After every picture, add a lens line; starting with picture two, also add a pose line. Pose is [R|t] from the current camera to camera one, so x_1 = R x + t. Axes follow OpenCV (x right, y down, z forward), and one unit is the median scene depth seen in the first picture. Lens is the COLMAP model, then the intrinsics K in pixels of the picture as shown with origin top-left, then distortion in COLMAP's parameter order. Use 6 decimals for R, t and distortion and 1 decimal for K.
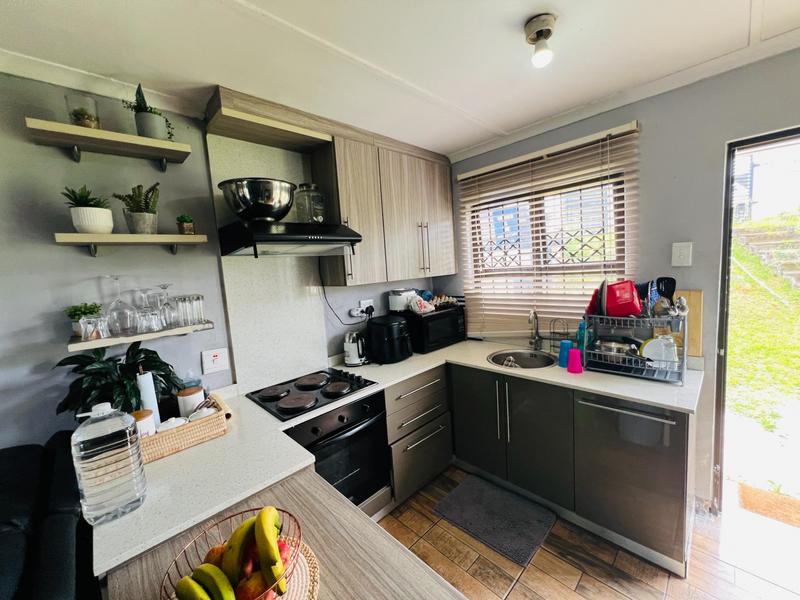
lens RADIAL K [[319.2, 0, 400.0], [0, 319.2, 300.0], [0, 0, 1]] dist [-0.003137, 0.000262]
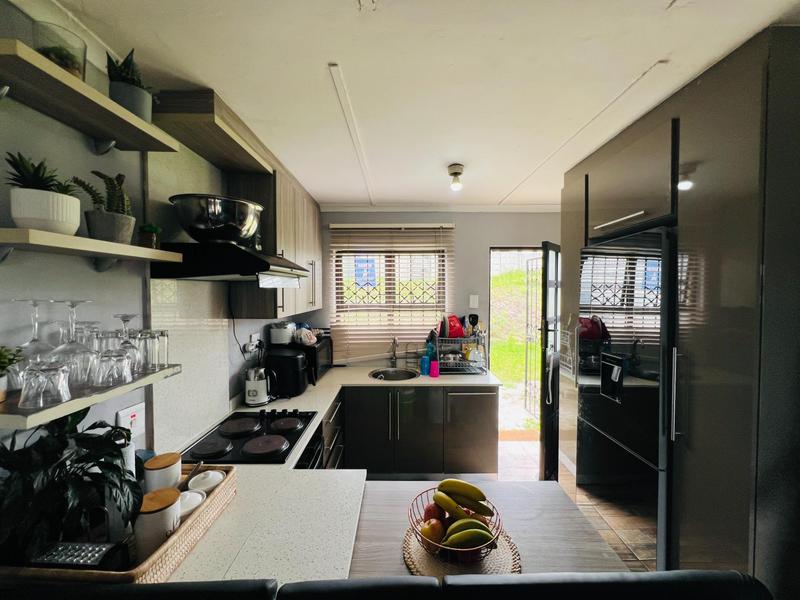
lens RADIAL K [[319.2, 0, 400.0], [0, 319.2, 300.0], [0, 0, 1]] dist [-0.003137, 0.000262]
pose [[0.693782, 0.045702, 0.718733, -0.650395], [0.031447, 0.995110, -0.093630, 0.002971], [-0.719498, 0.087561, 0.688953, 0.055216]]
